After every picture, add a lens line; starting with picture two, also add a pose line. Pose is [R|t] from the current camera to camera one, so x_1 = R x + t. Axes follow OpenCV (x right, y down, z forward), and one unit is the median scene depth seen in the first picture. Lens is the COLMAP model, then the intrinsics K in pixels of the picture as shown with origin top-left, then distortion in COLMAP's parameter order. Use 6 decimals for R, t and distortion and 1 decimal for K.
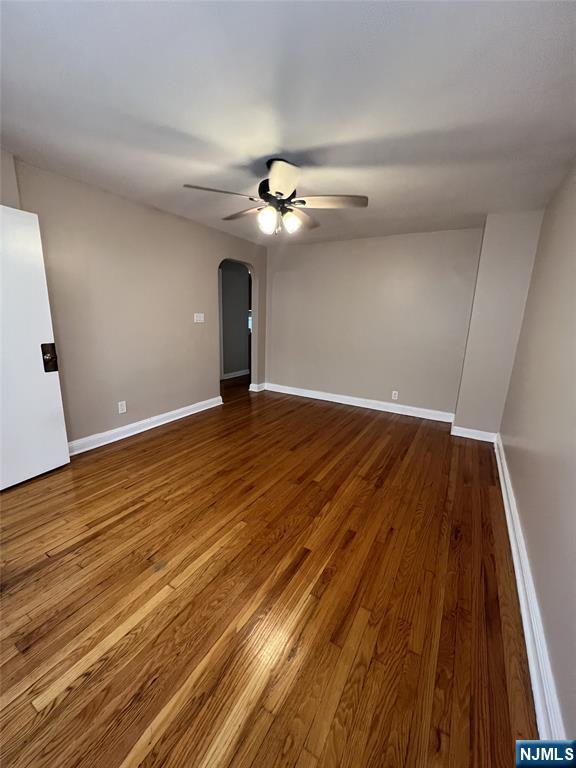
lens RADIAL K [[306.8, 0, 287.8], [0, 306.8, 384.4], [0, 0, 1]] dist [-0.000736, -0.000163]
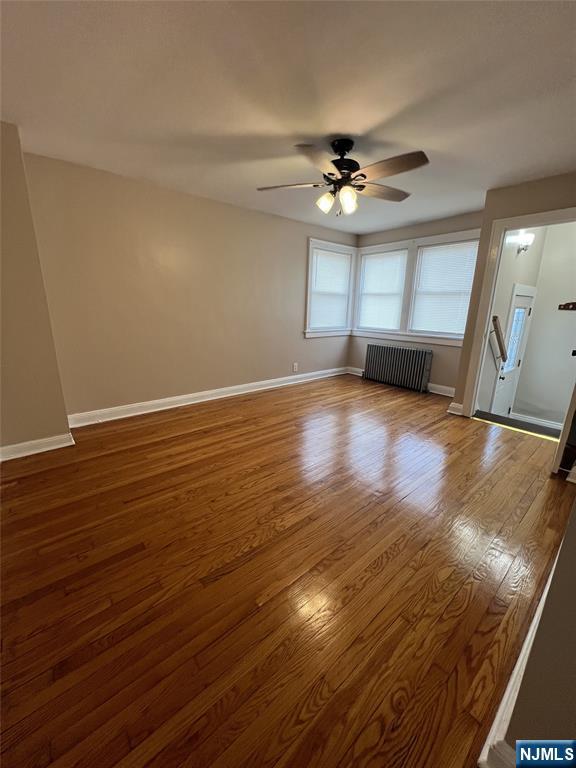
lens RADIAL K [[306.8, 0, 288.7], [0, 306.8, 385.7], [0, 0, 1]] dist [-0.000736, -0.000163]
pose [[-0.948106, -0.127631, 0.291213, -0.230830], [0.020423, 0.889559, 0.456363, -0.420323], [-0.317297, 0.438628, -0.840790, 2.041837]]
